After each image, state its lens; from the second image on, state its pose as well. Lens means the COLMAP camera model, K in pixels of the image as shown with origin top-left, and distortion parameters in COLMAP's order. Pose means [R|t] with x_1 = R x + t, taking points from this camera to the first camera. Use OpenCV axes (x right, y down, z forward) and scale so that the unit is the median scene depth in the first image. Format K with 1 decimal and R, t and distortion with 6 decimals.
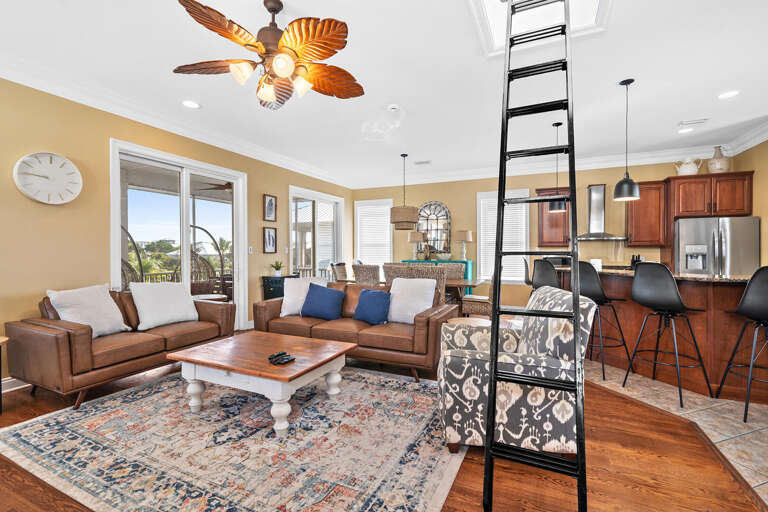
lens RADIAL K [[349.6, 0, 382.6], [0, 349.6, 258.2], [0, 0, 1]] dist [0.004728, 0.000401]
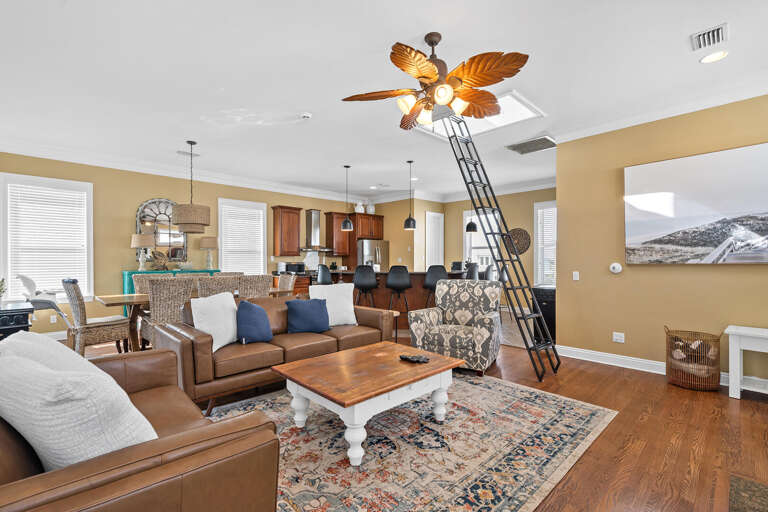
lens RADIAL K [[349.6, 0, 380.8], [0, 349.6, 257.9], [0, 0, 1]] dist [0.004728, 0.000401]
pose [[0.354355, 0.004551, 0.935100, -0.733047], [0.016619, 0.999800, -0.011164, -0.006394], [-0.934963, 0.019497, 0.354209, 0.391408]]
